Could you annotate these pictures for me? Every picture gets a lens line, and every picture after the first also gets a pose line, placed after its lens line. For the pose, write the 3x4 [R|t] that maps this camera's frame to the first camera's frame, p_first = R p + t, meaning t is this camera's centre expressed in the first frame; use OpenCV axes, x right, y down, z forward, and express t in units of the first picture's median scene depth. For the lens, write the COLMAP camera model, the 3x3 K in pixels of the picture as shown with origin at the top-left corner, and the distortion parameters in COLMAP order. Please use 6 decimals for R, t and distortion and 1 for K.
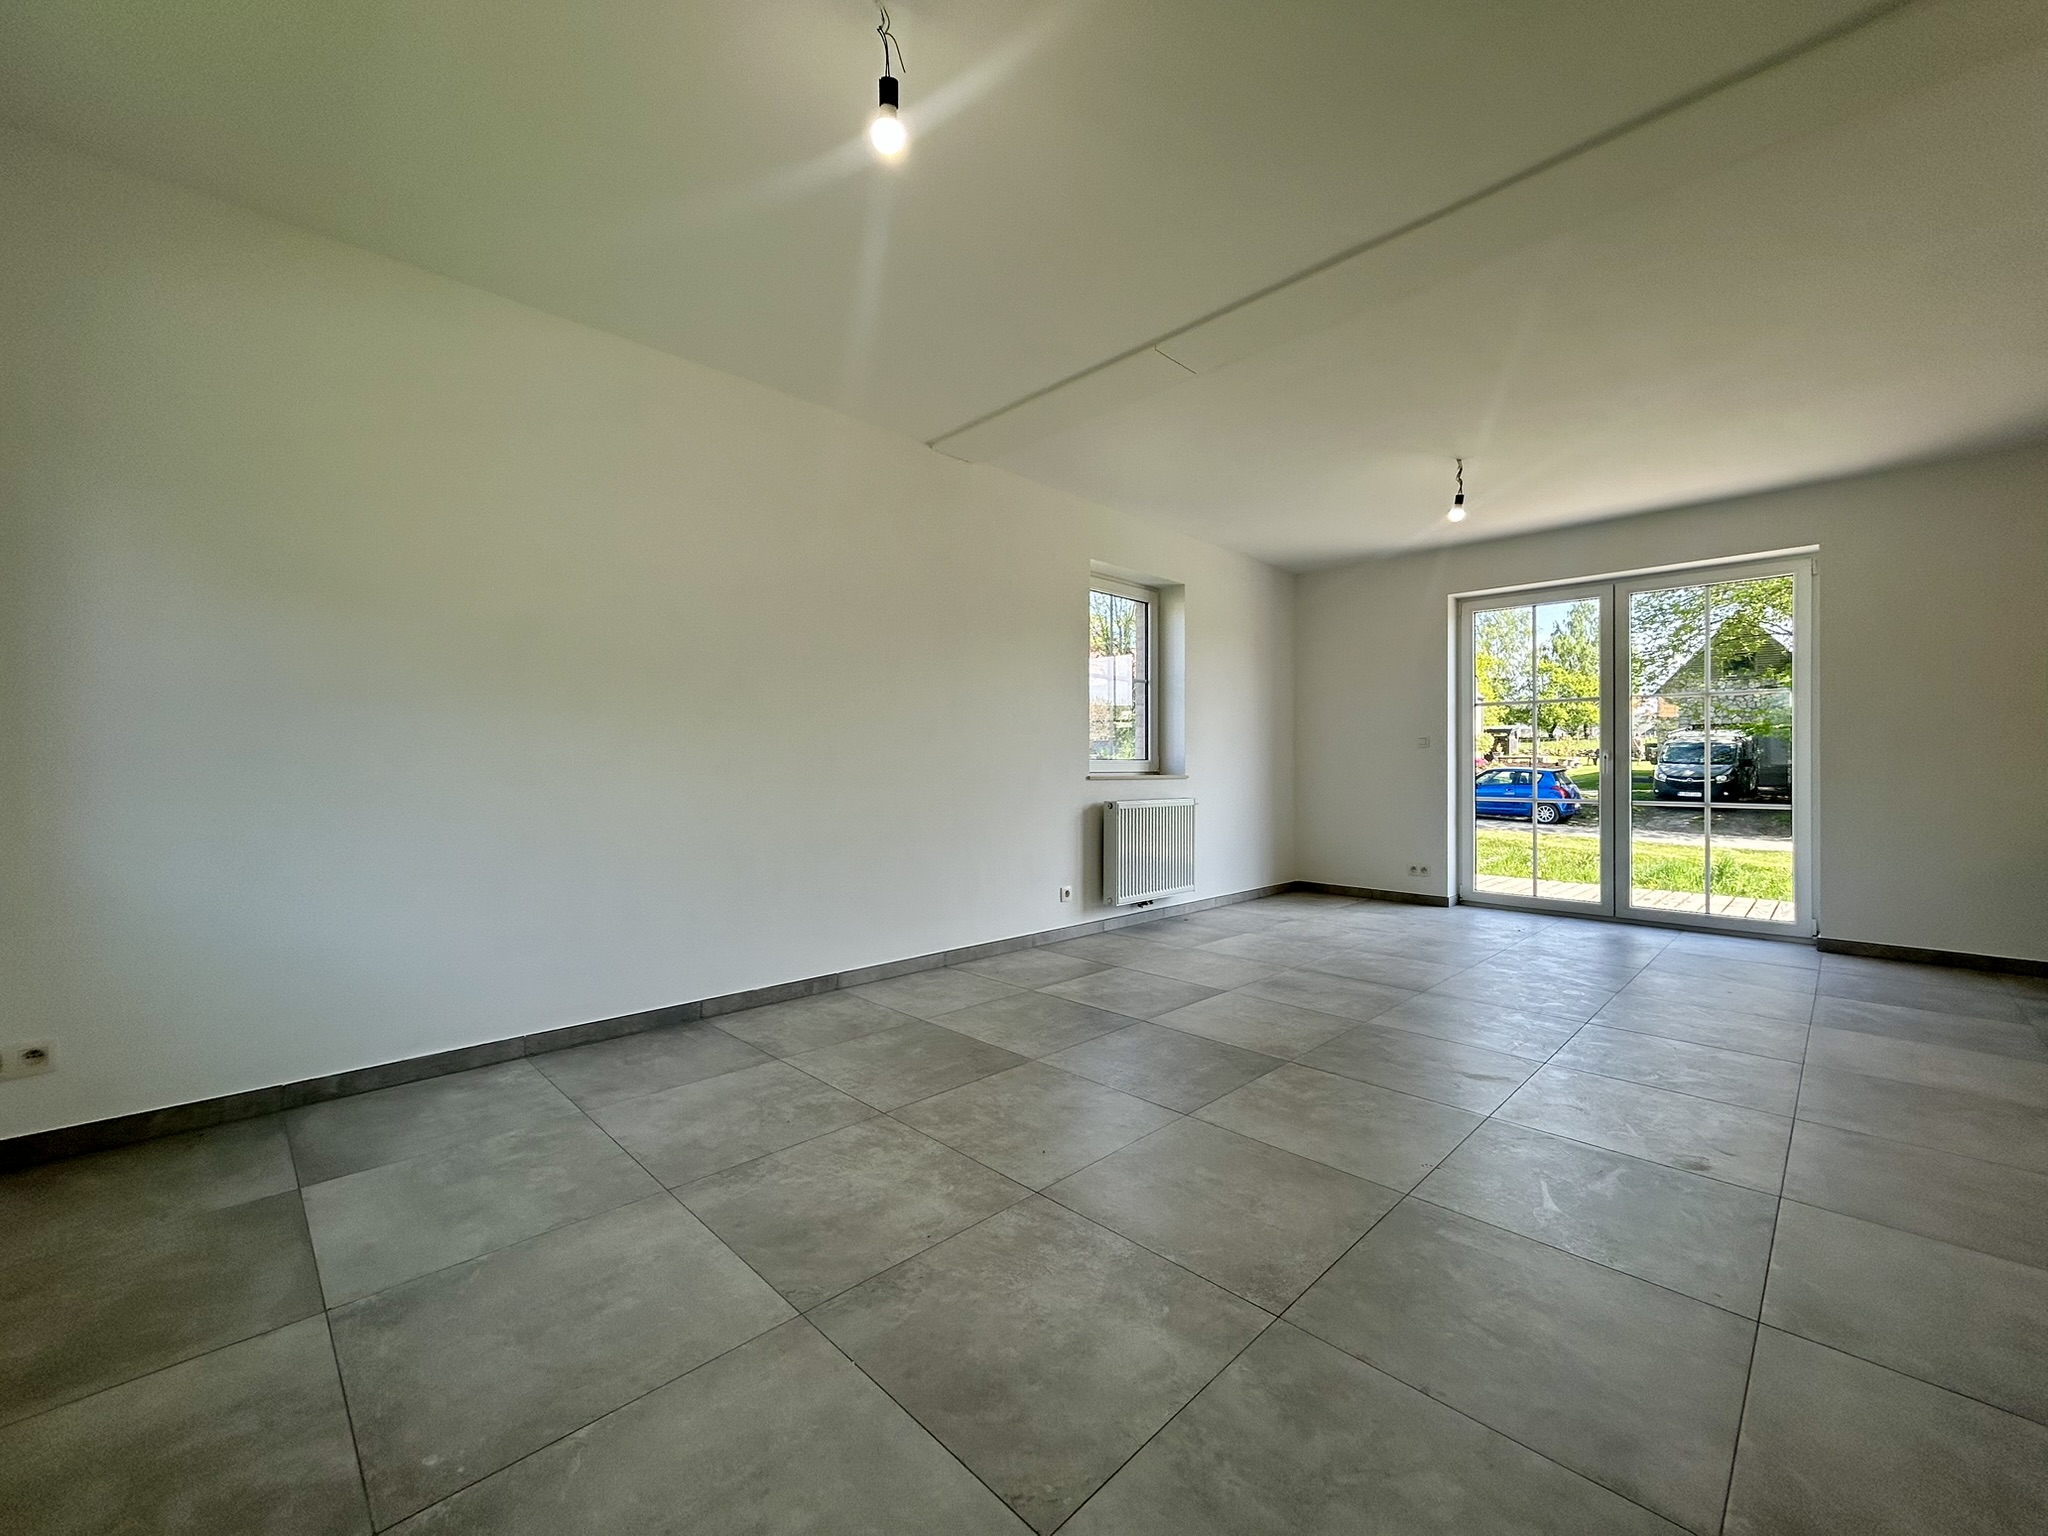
lens RADIAL K [[826.3, 0, 1024.0], [0, 826.3, 768.0], [0, 0, 1]] dist [-0.001863, 0.000184]
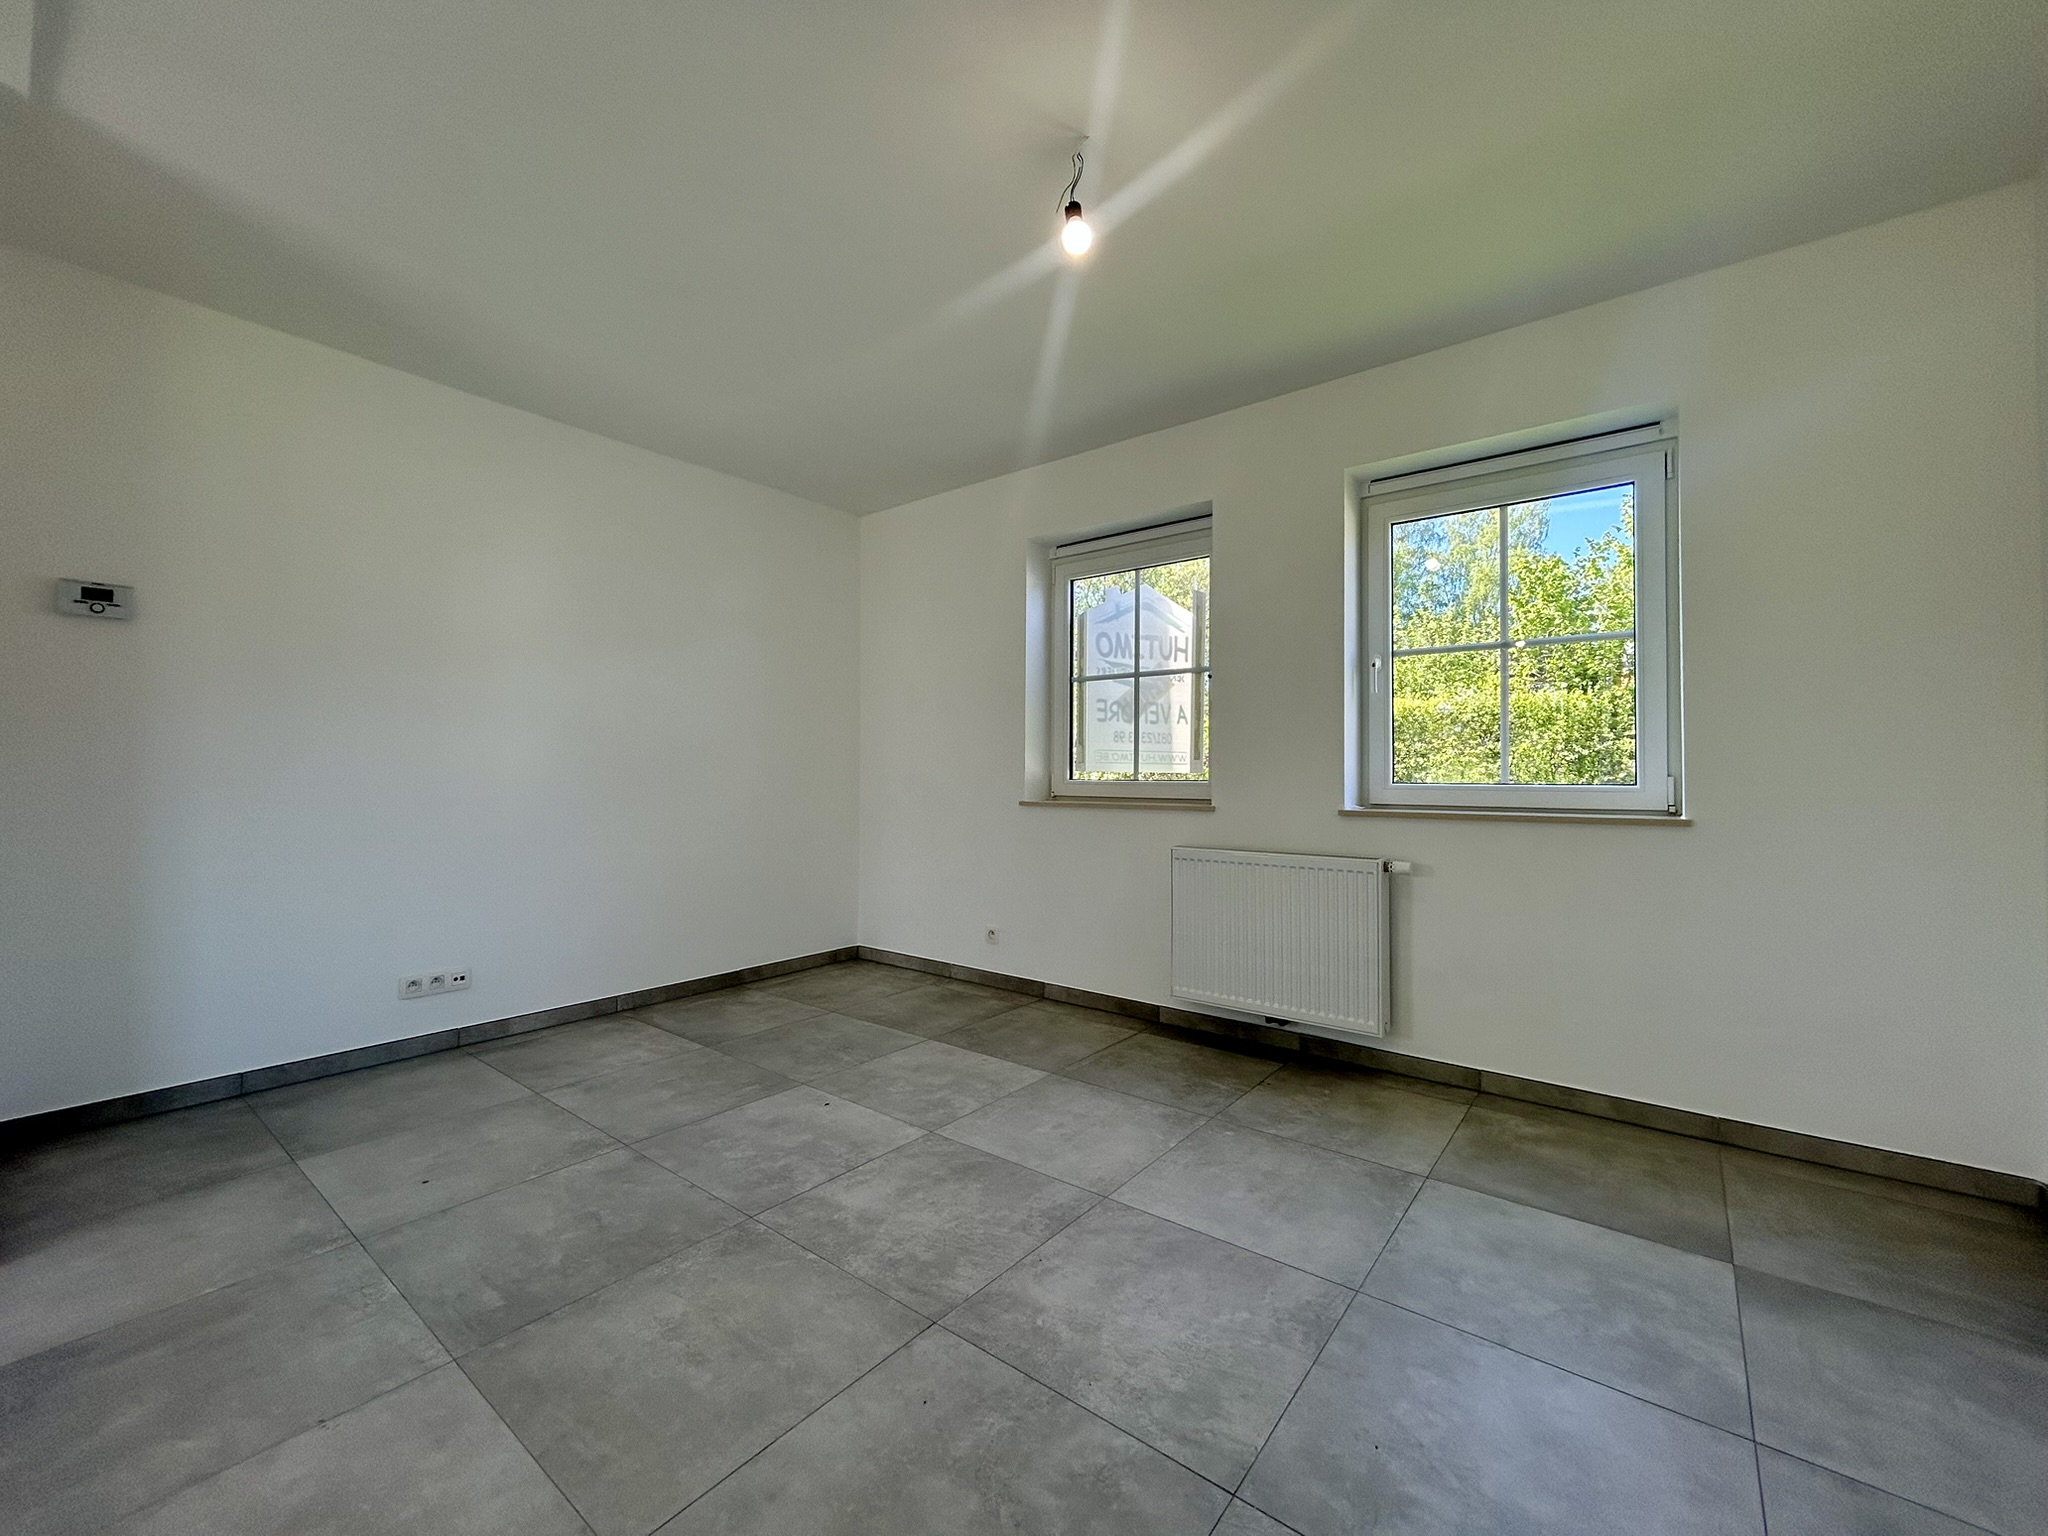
lens RADIAL K [[826.3, 0, 1024.0], [0, 826.3, 768.0], [0, 0, 1]] dist [-0.001863, 0.000184]
pose [[-0.992098, -0.004757, -0.125375, 0.036494], [-0.004724, 0.999989, -0.000554, -0.047975], [0.125377, 0.000043, -0.992109, 1.974552]]
